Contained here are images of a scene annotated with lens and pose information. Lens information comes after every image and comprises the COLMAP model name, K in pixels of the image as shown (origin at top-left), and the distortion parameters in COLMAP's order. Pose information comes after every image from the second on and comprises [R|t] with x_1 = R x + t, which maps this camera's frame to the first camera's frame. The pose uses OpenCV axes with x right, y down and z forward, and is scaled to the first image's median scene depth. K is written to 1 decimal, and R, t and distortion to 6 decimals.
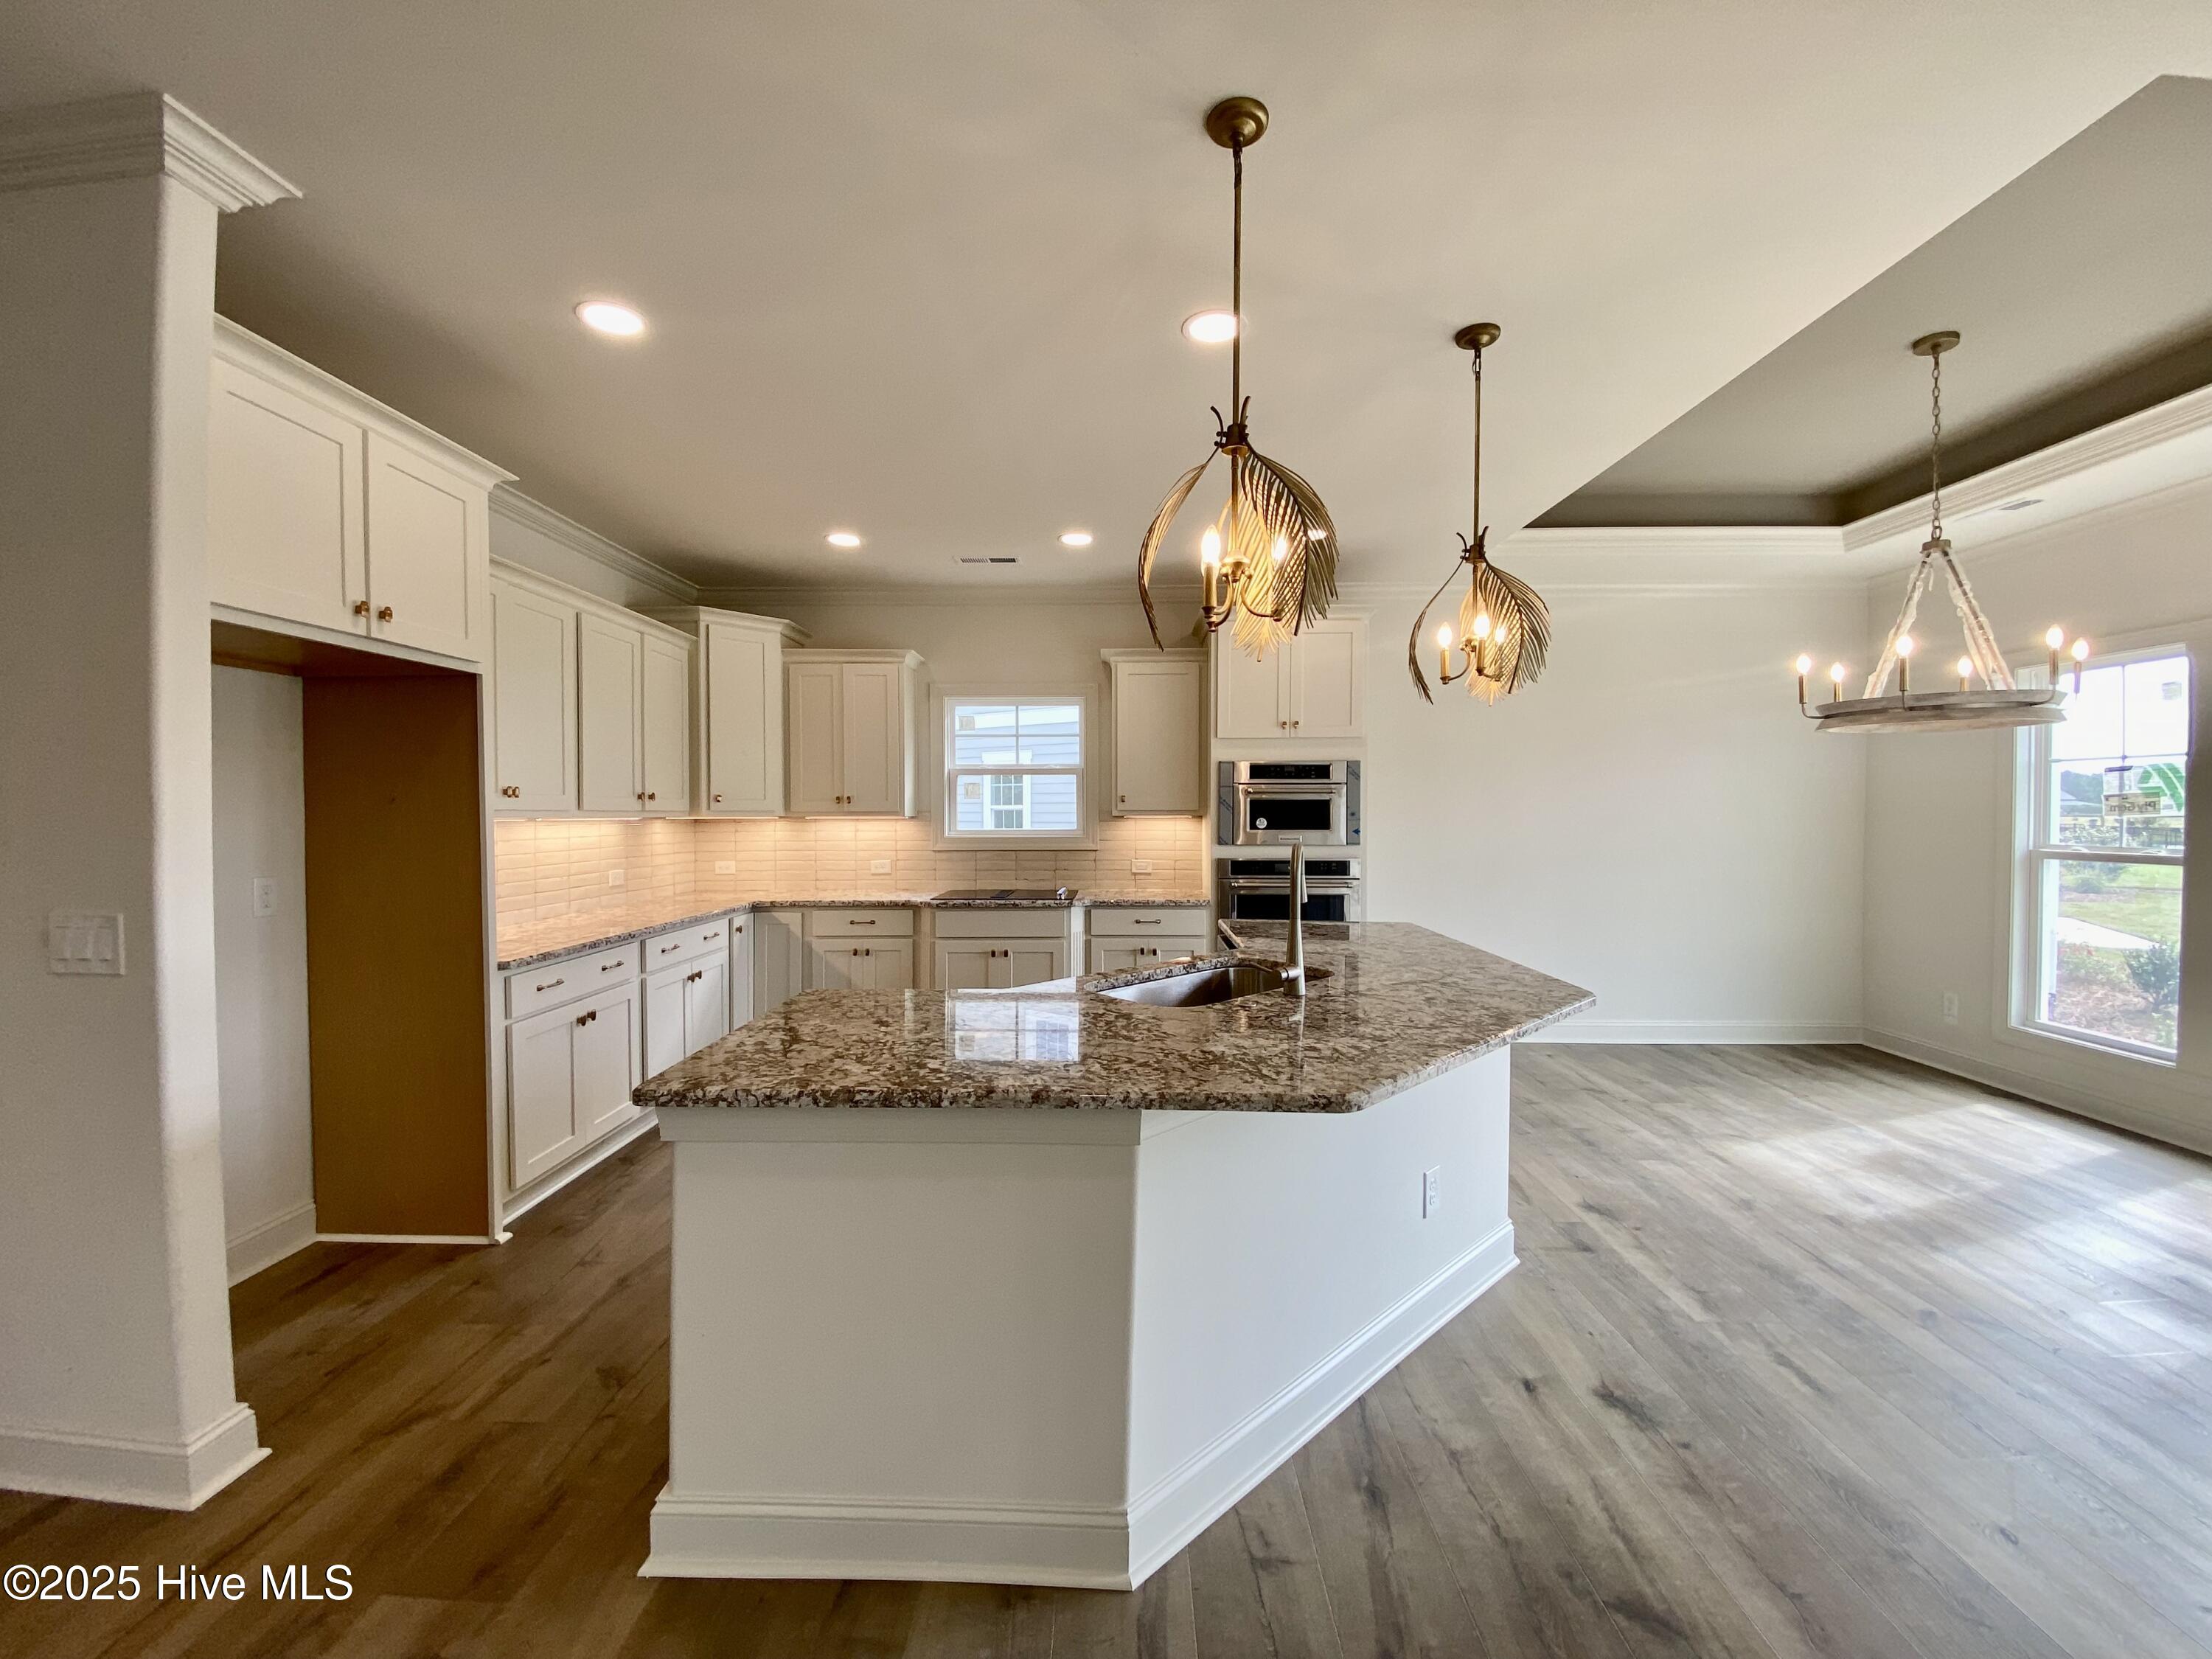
lens RADIAL K [[883.5, 0, 1101.7], [0, 883.5, 831.2], [0, 0, 1]] dist [0.028979, 0.000216]
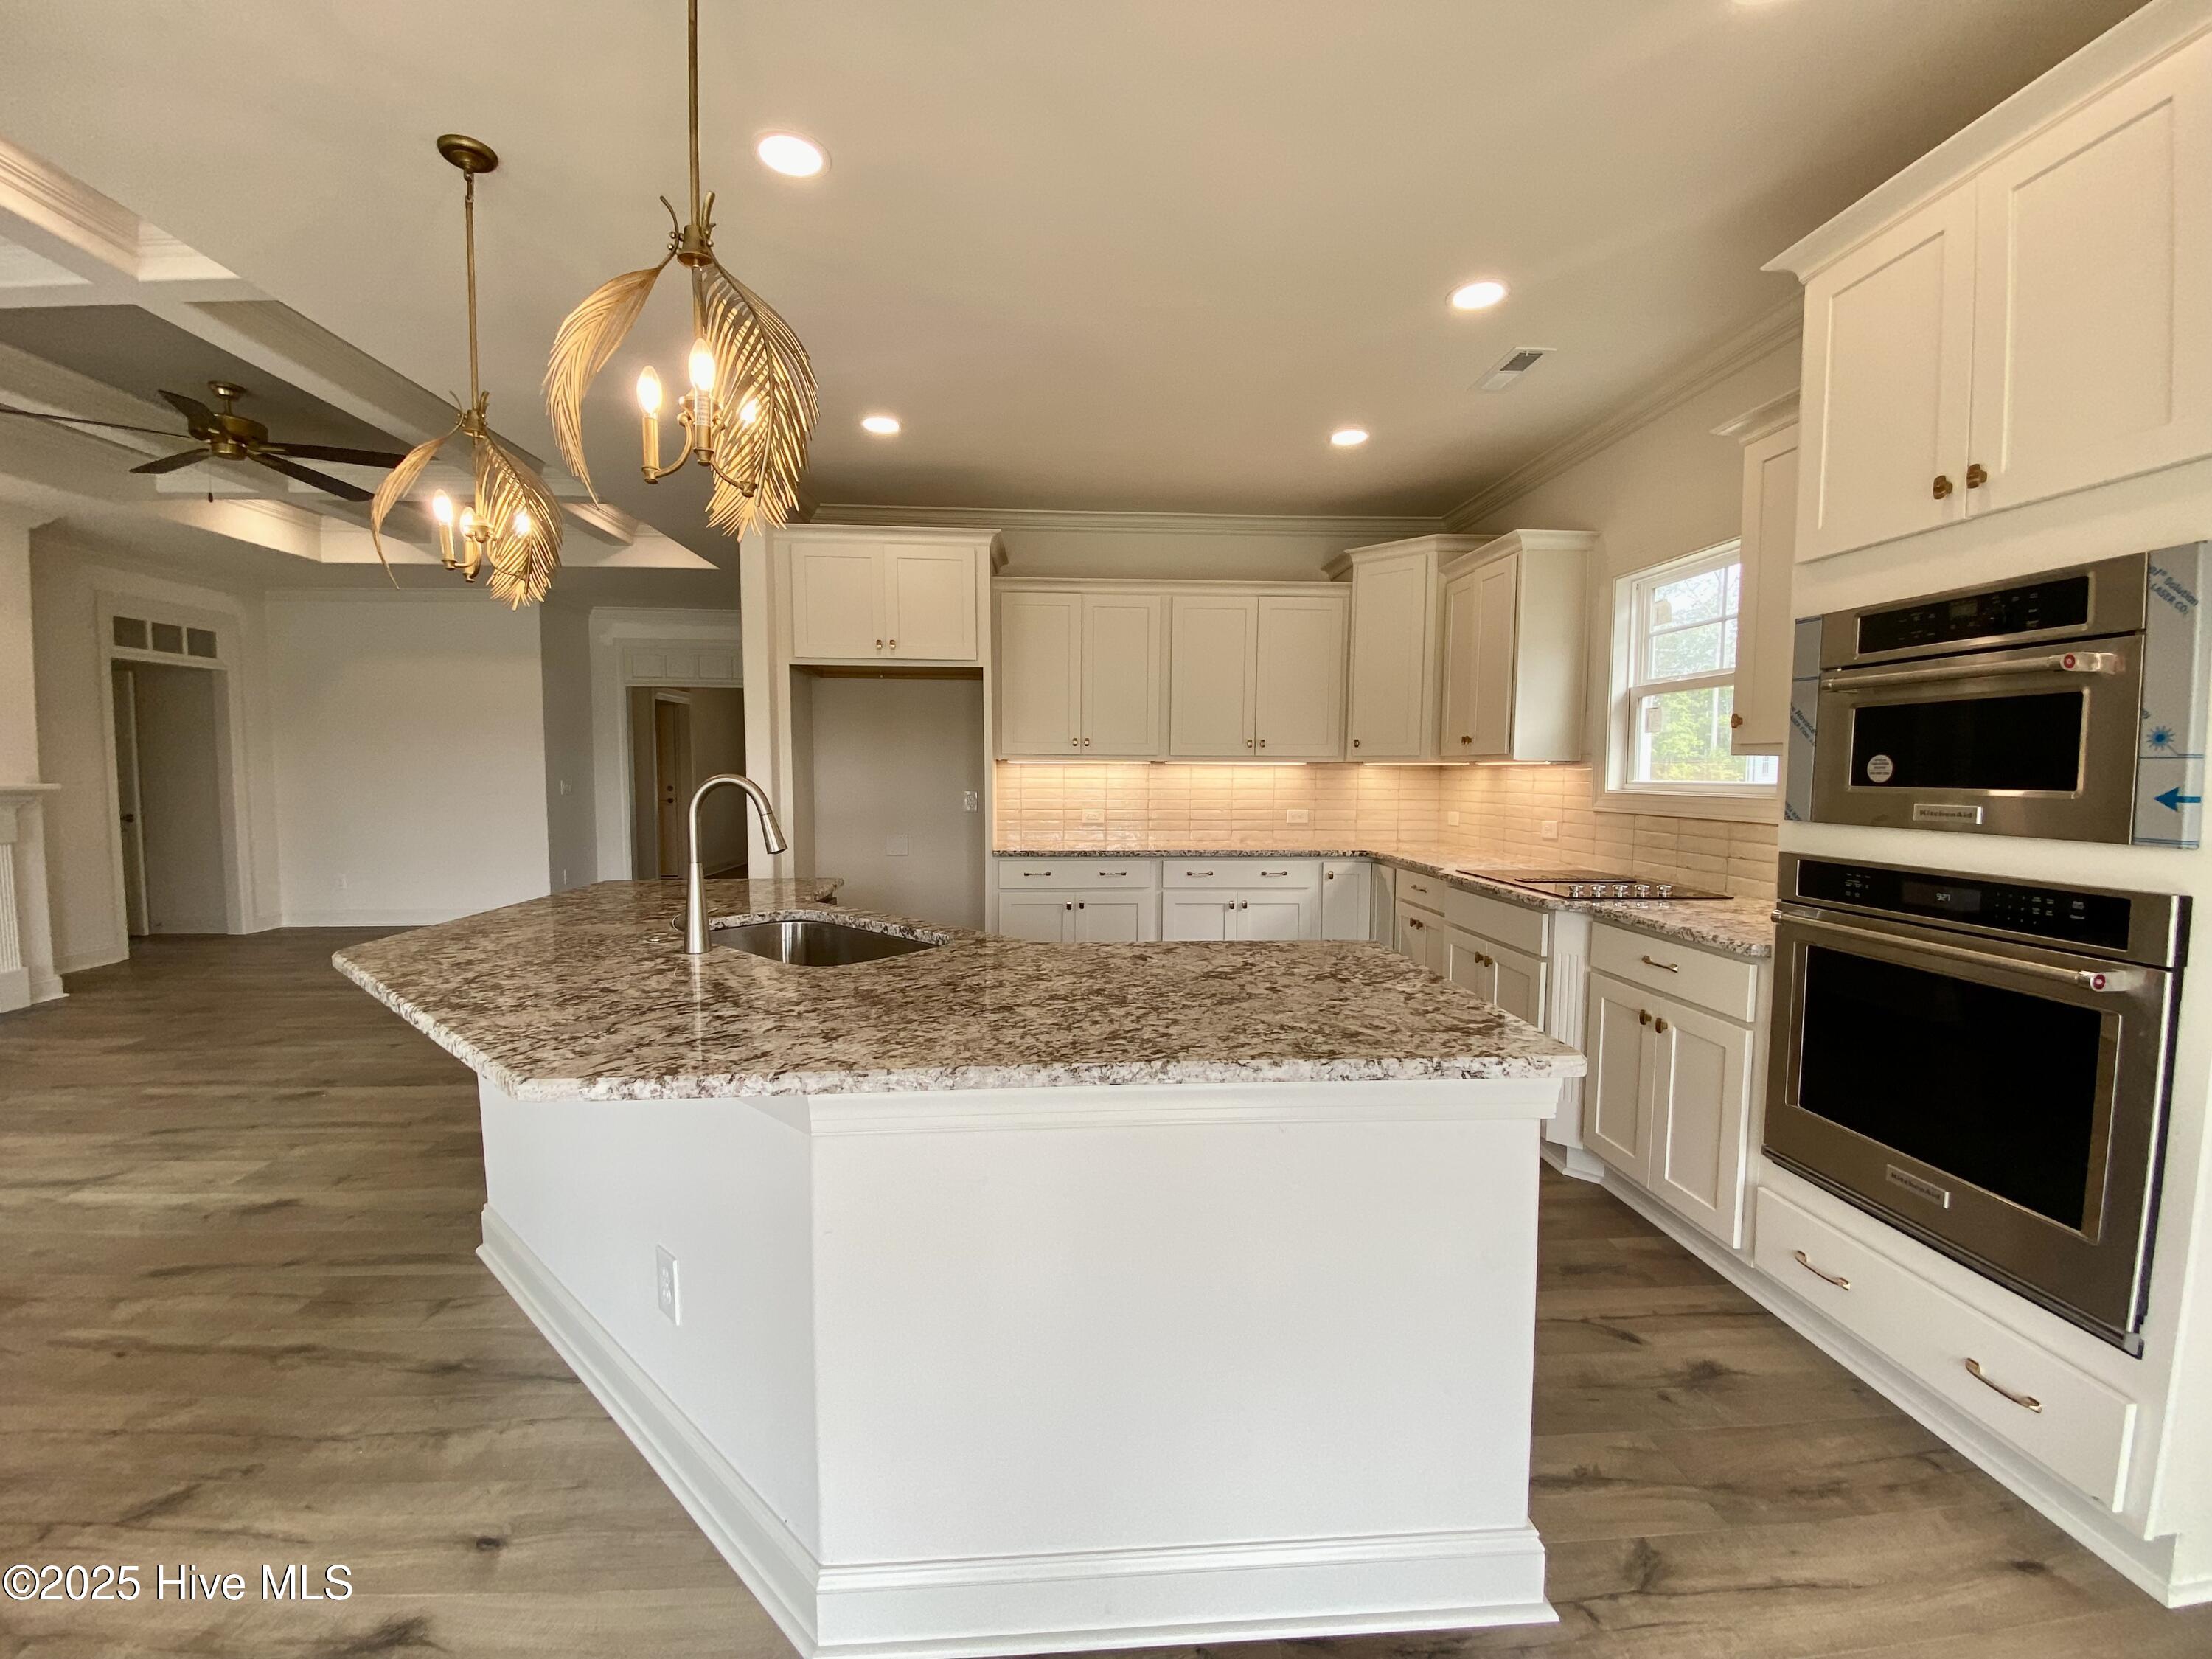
lens RADIAL K [[889.3, 0, 1102.1], [0, 889.3, 825.7], [0, 0, 1]] dist [-0.008385, -0.000932]
pose [[0.083586, 0.064727, -0.994396, 0.539823], [-0.026260, 0.997685, 0.062734, 0.000235], [0.996154, 0.020869, 0.085092, 0.653268]]
